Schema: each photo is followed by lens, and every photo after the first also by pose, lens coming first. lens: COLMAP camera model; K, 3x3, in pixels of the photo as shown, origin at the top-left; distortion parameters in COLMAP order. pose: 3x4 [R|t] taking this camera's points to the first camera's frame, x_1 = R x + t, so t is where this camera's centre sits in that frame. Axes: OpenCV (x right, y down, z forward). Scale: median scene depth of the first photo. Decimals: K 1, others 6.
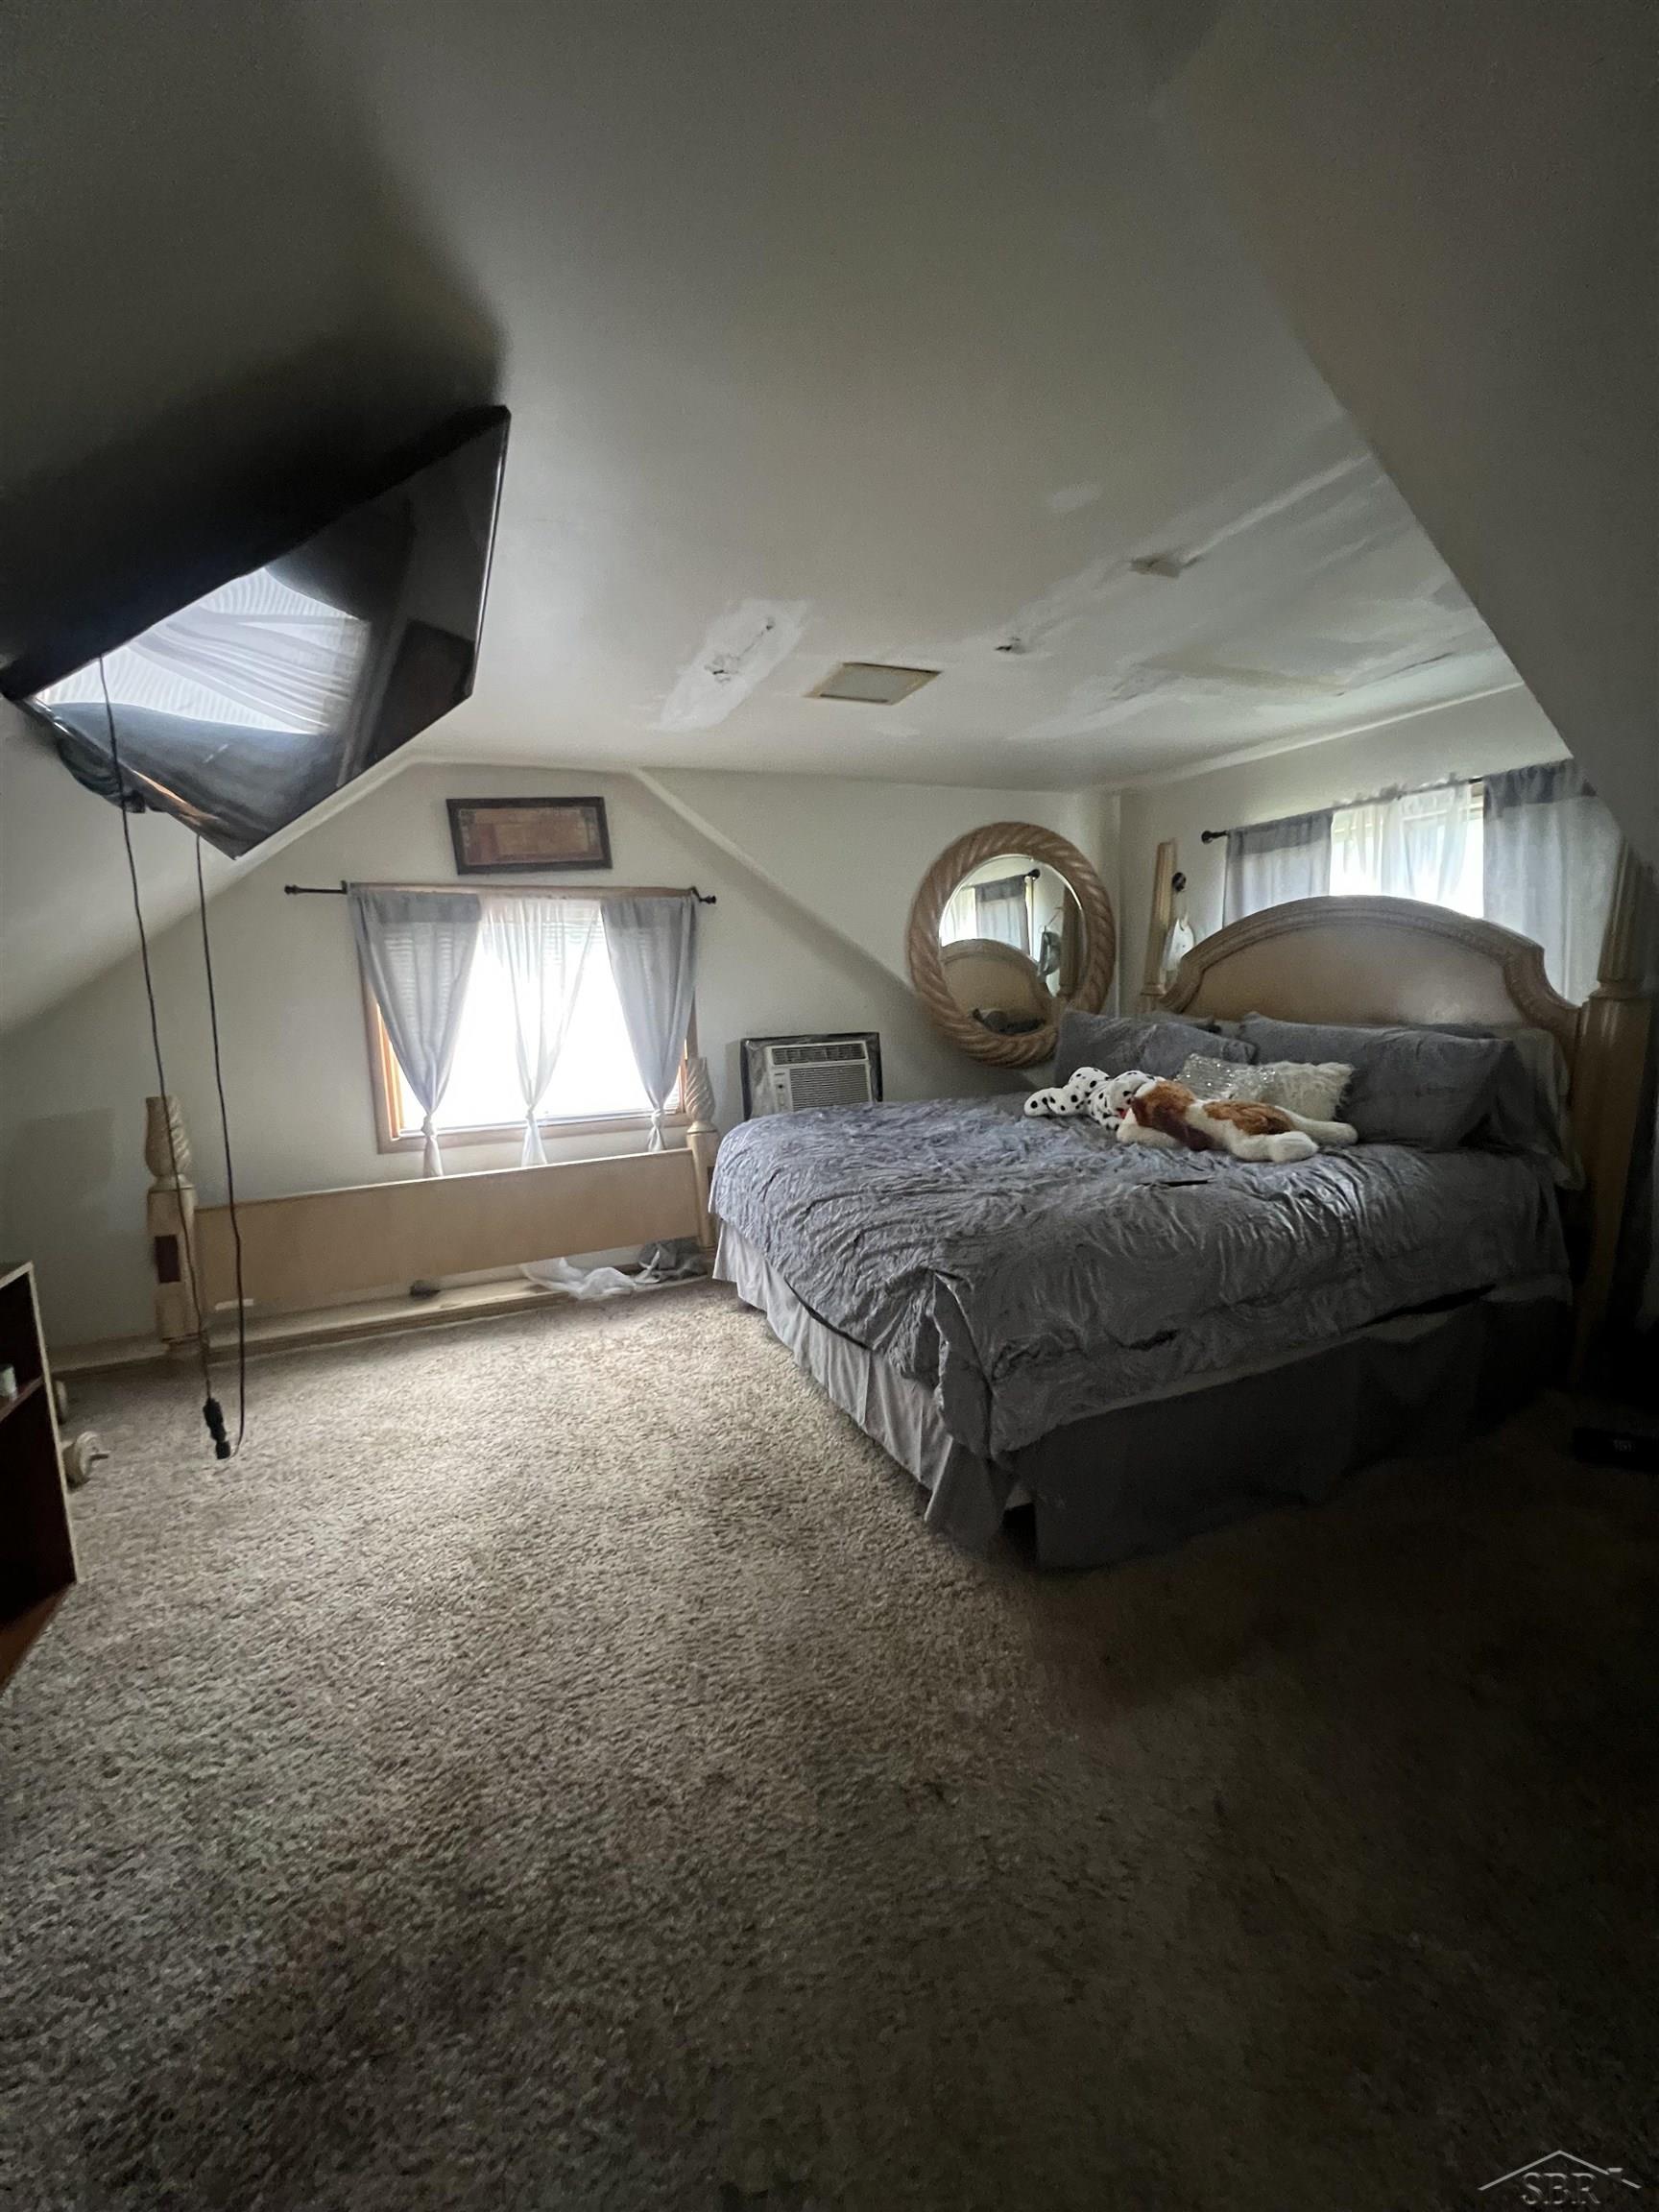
lens RADIAL K [[892.0, 0, 830.2], [0, 892.0, 1104.1], [0, 0, 1]] dist [-0.001684, 0.000696]
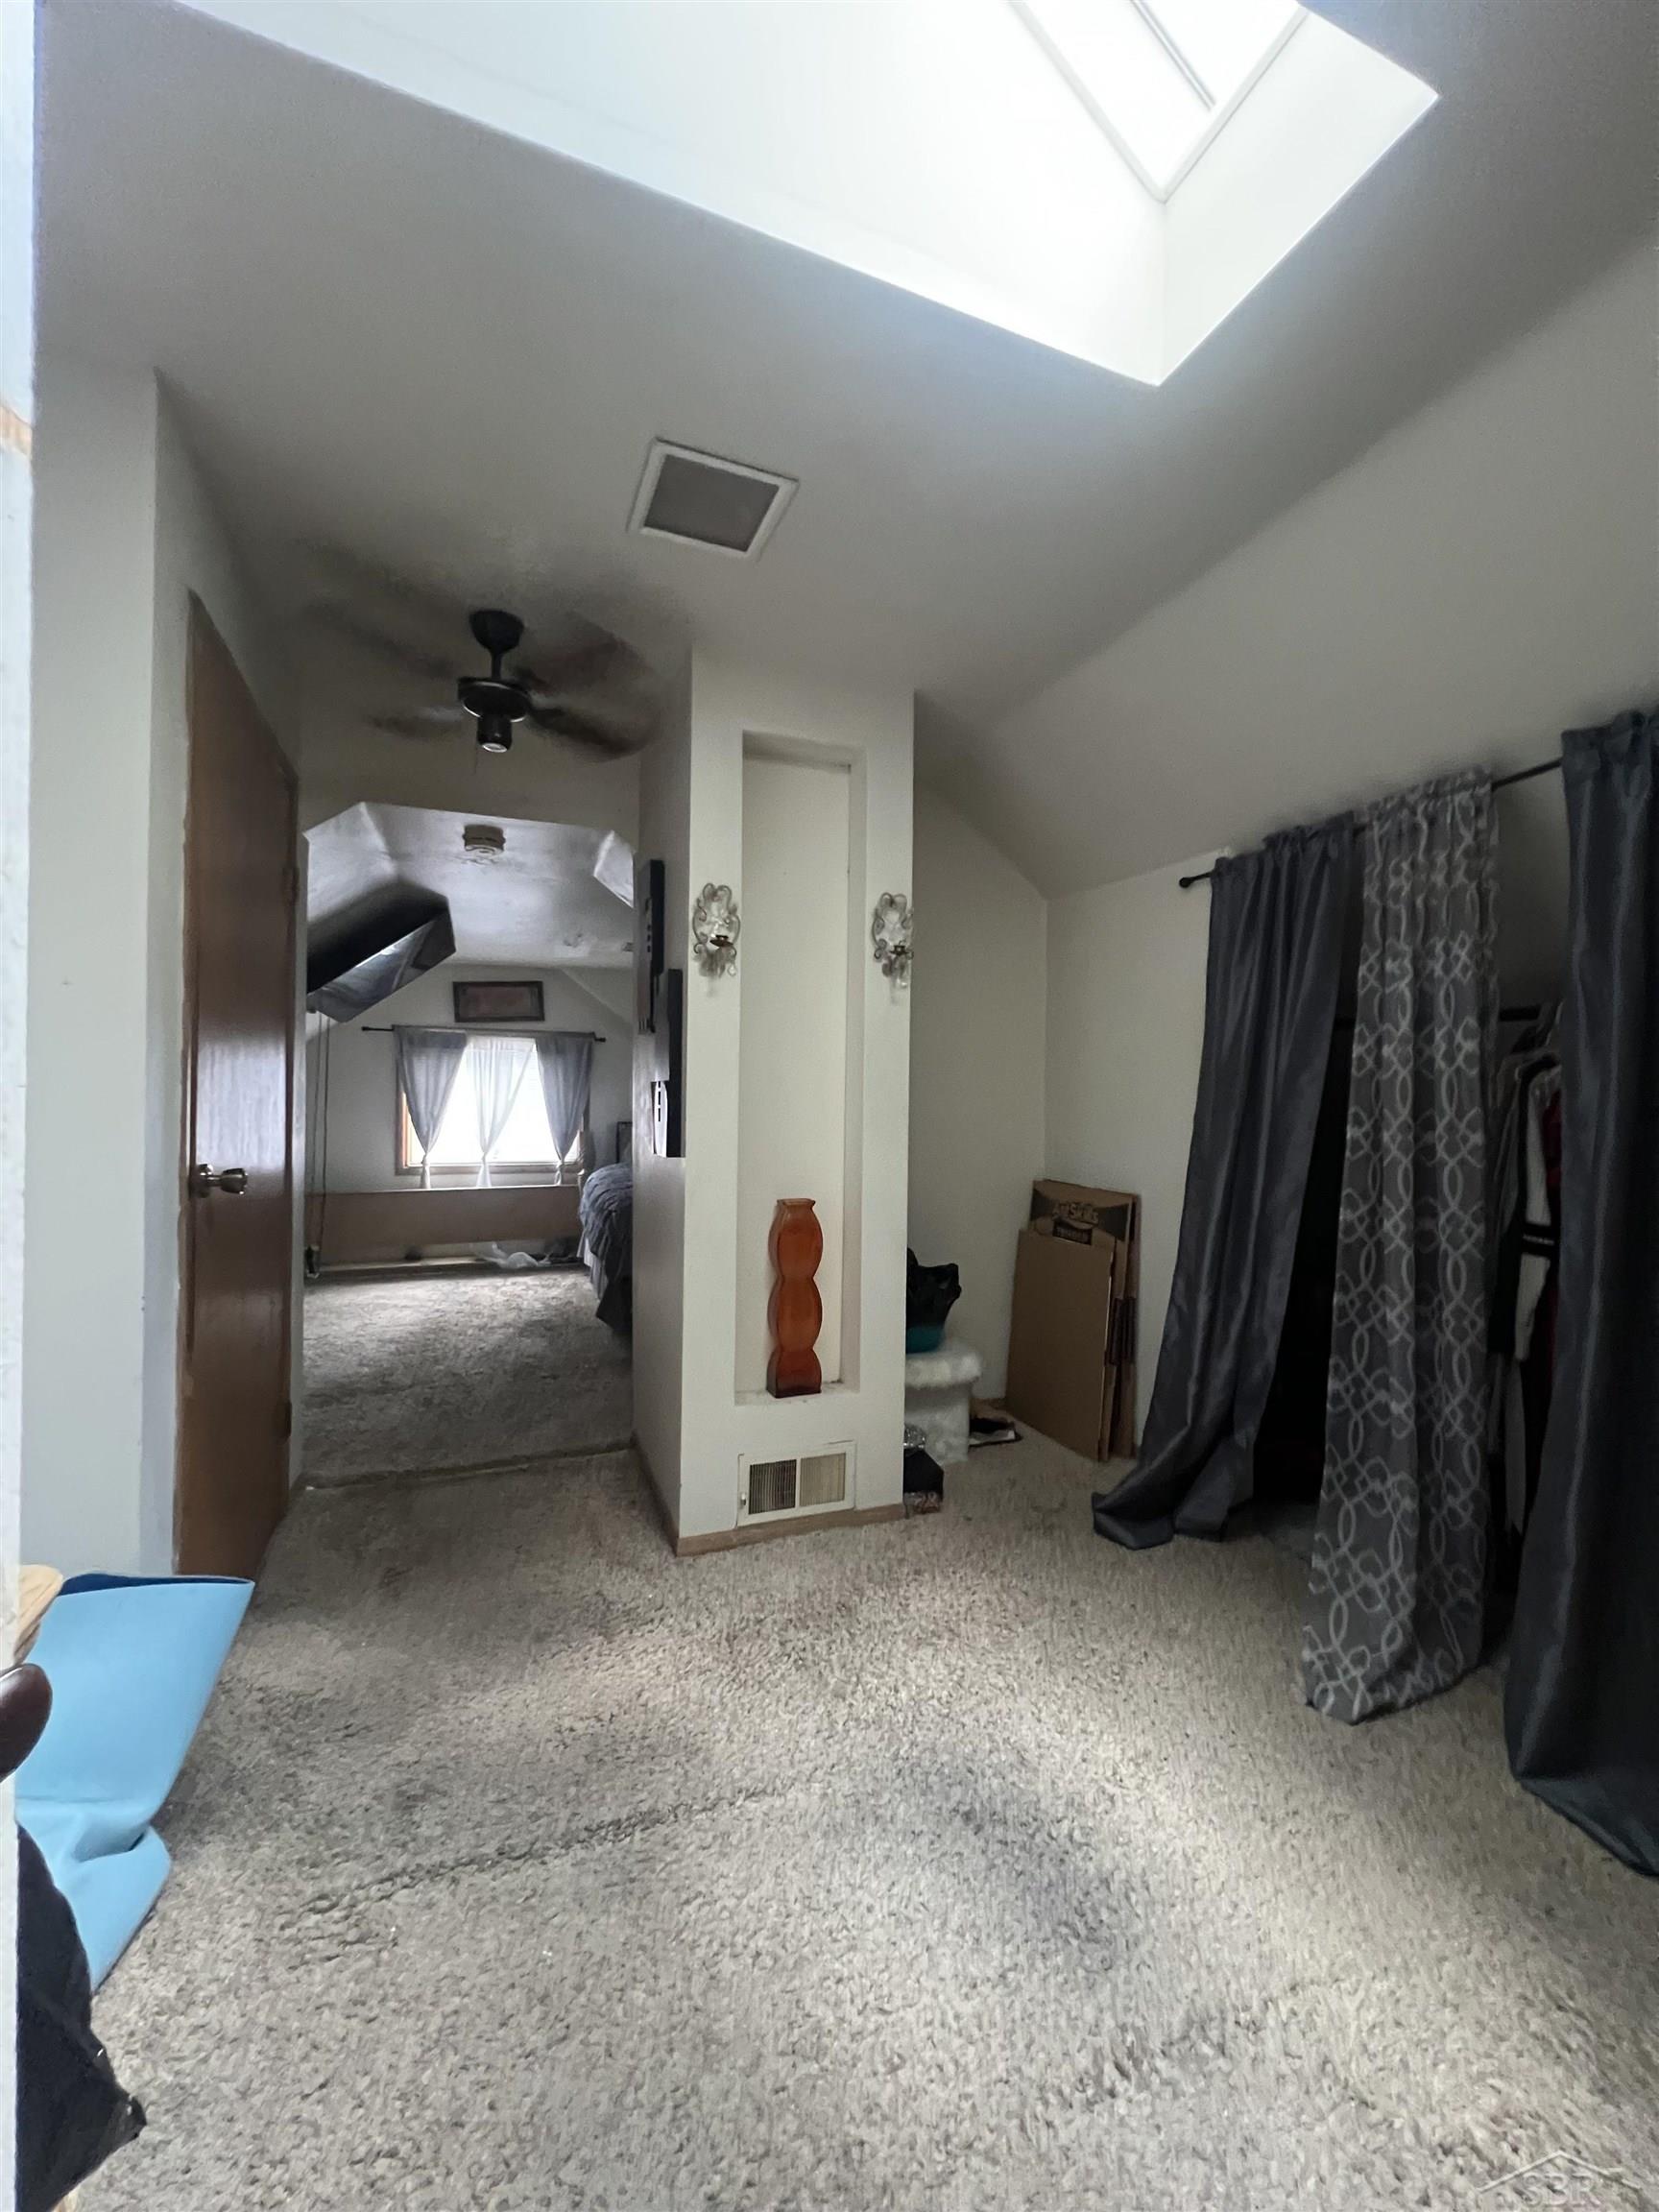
lens RADIAL K [[892.0, 0, 825.9], [0, 892.0, 1100.2], [0, 0, 1]] dist [-0.001684, 0.000696]
pose [[0.997816, 0.063924, -0.016635, 0.352262], [-0.065190, 0.993615, -0.092084, 0.017056], [0.010643, 0.092967, 0.995612, -0.736608]]
